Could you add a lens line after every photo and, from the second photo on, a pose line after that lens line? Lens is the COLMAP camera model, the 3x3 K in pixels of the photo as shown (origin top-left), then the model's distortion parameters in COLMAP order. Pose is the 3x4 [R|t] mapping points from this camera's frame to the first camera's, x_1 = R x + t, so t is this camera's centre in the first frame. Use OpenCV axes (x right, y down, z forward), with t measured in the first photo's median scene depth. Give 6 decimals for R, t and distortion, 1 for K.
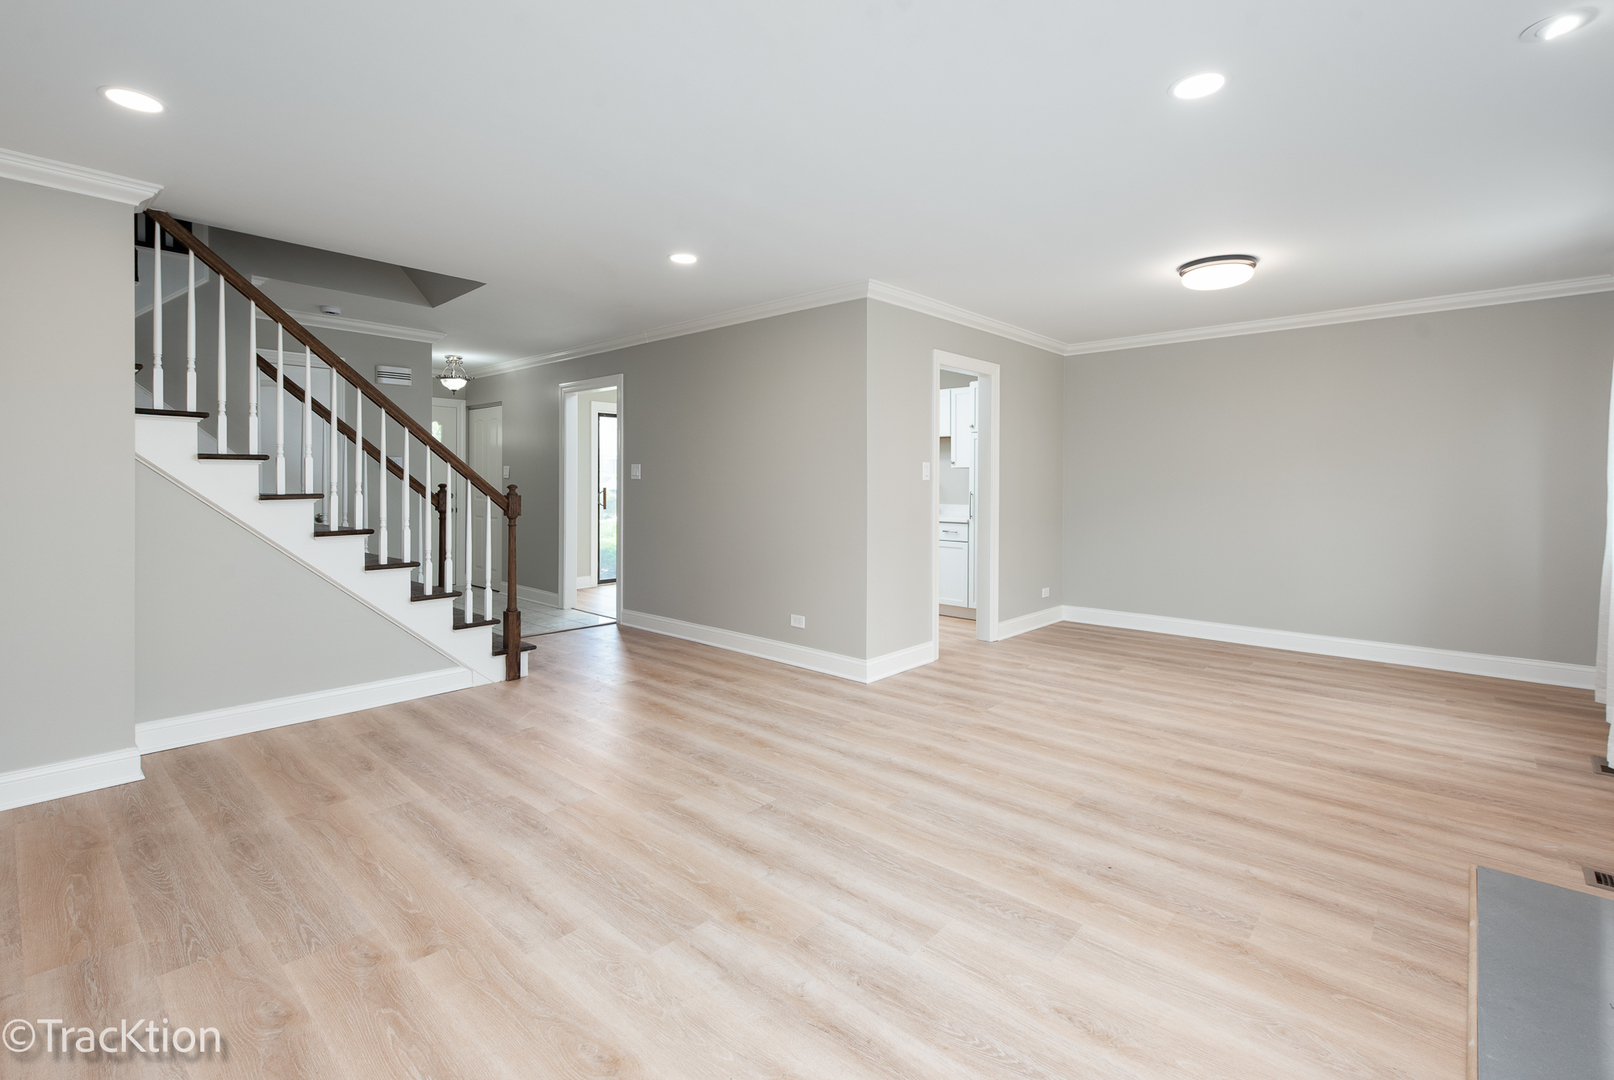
lens RADIAL K [[727.1, 0, 818.5], [0, 727.1, 484.2], [0, 0, 1]] dist [-0.001157, -0.000466]
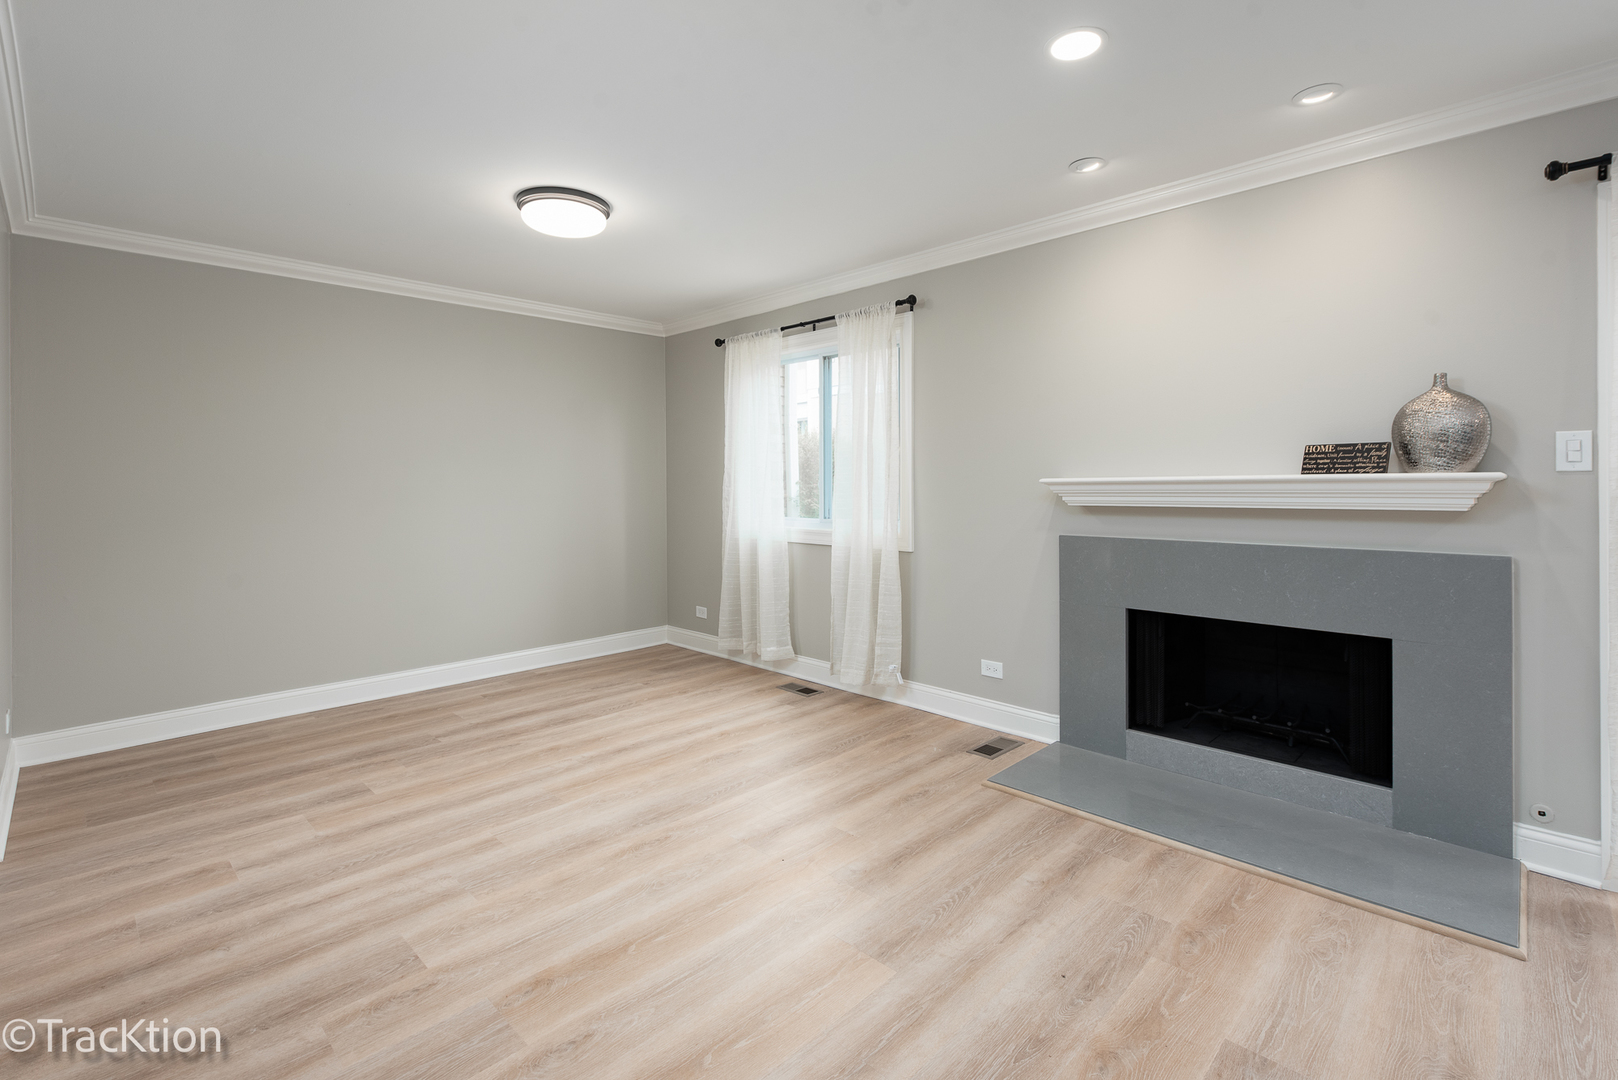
lens RADIAL K [[728.9, 0, 820.5], [0, 728.9, 484.1], [0, 0, 1]] dist [-0.001157, -0.000466]
pose [[0.041282, -0.001226, 0.999147, -0.347027], [0.011487, 0.999934, 0.000753, 0.000221], [-0.999082, 0.011447, 0.041293, 1.106787]]
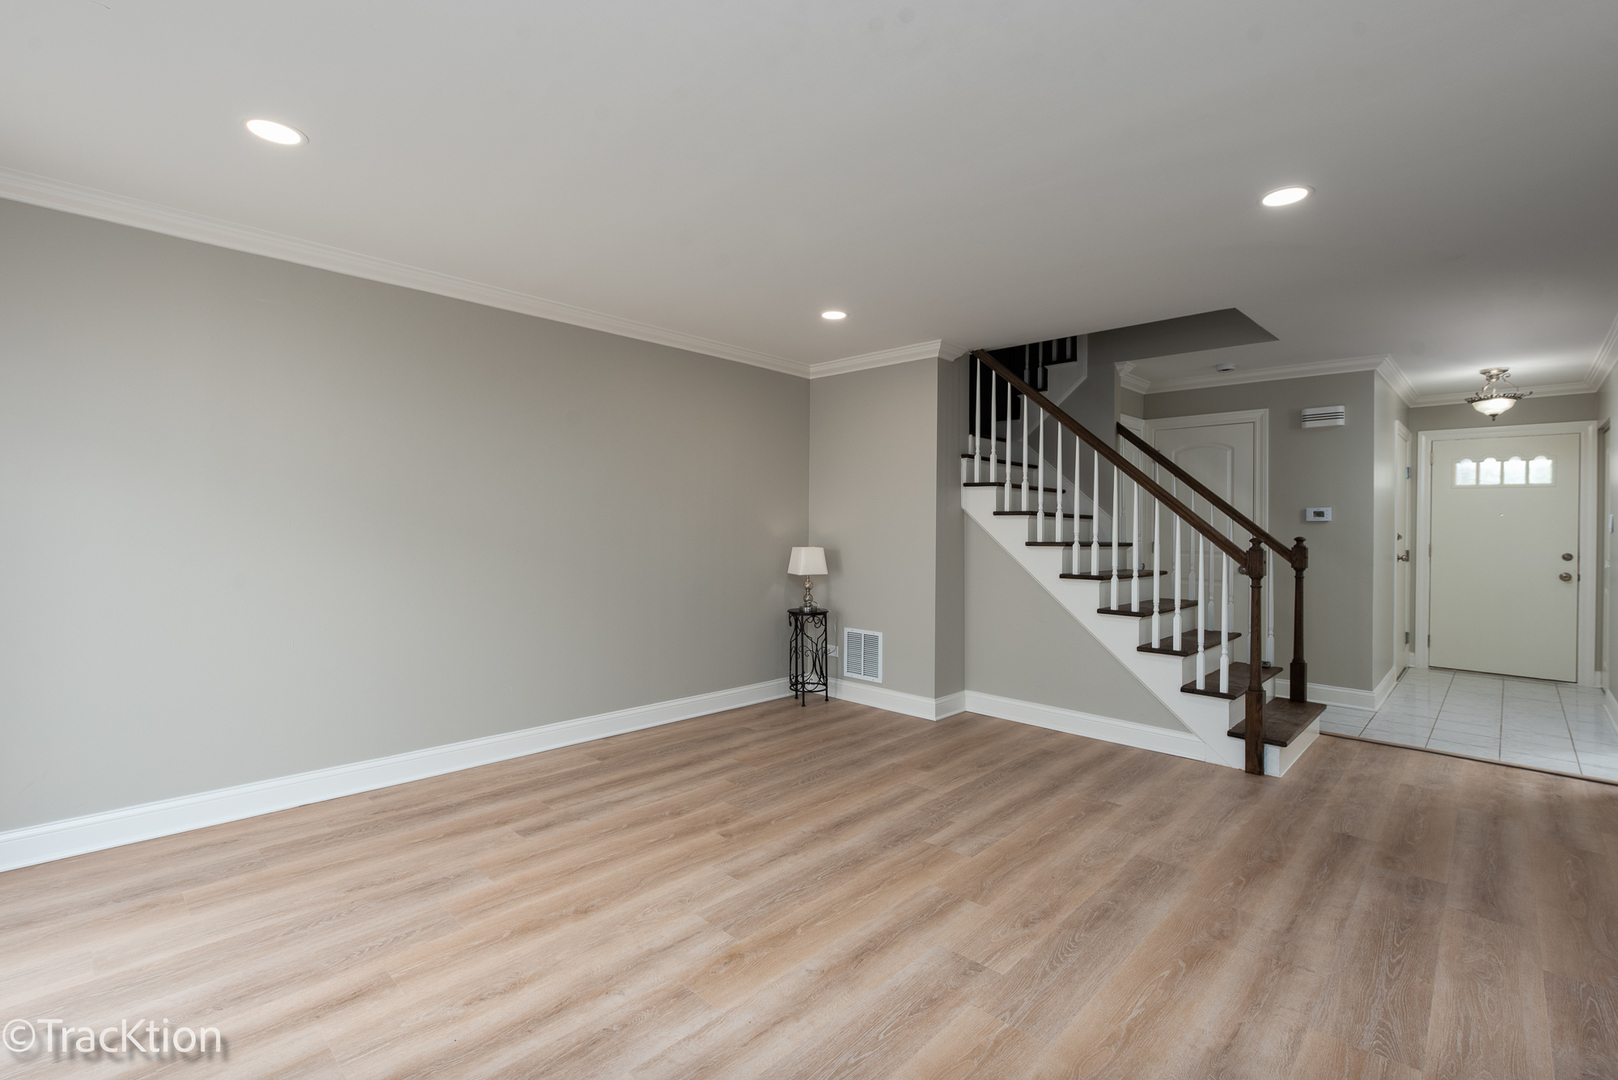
lens RADIAL K [[716.2, 0, 816.6], [0, 716.2, 531.6], [0, 0, 1]] dist [0.000555, -0.000306]
pose [[-0.028615, 0.004751, -0.999579, 0.719744], [-0.015444, 0.999867, 0.005195, -0.006207], [0.999471, 0.015586, -0.028538, 0.913719]]
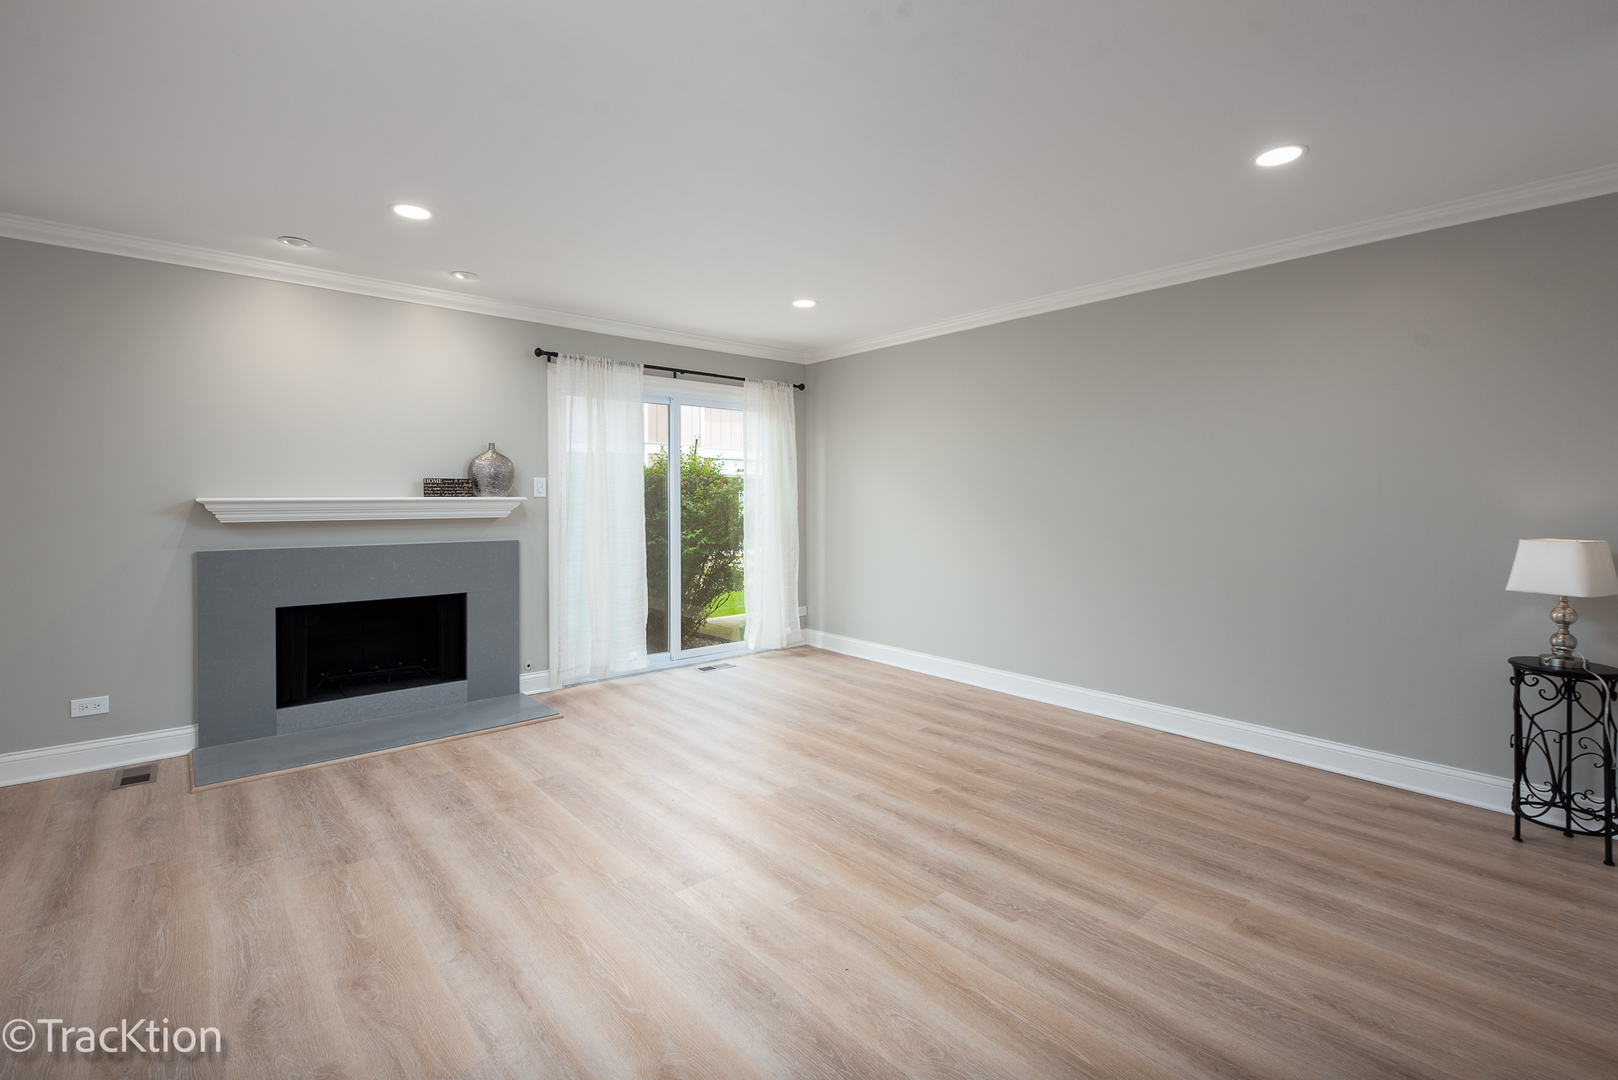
lens RADIAL K [[728.9, 0, 820.5], [0, 728.9, 484.1], [0, 0, 1]] dist [-0.001157, -0.000466]
pose [[-0.993501, -0.001431, 0.113814, -0.344961], [-0.002961, 0.999908, -0.013271, -0.014416], [-0.113784, -0.013522, -0.993413, 1.978972]]
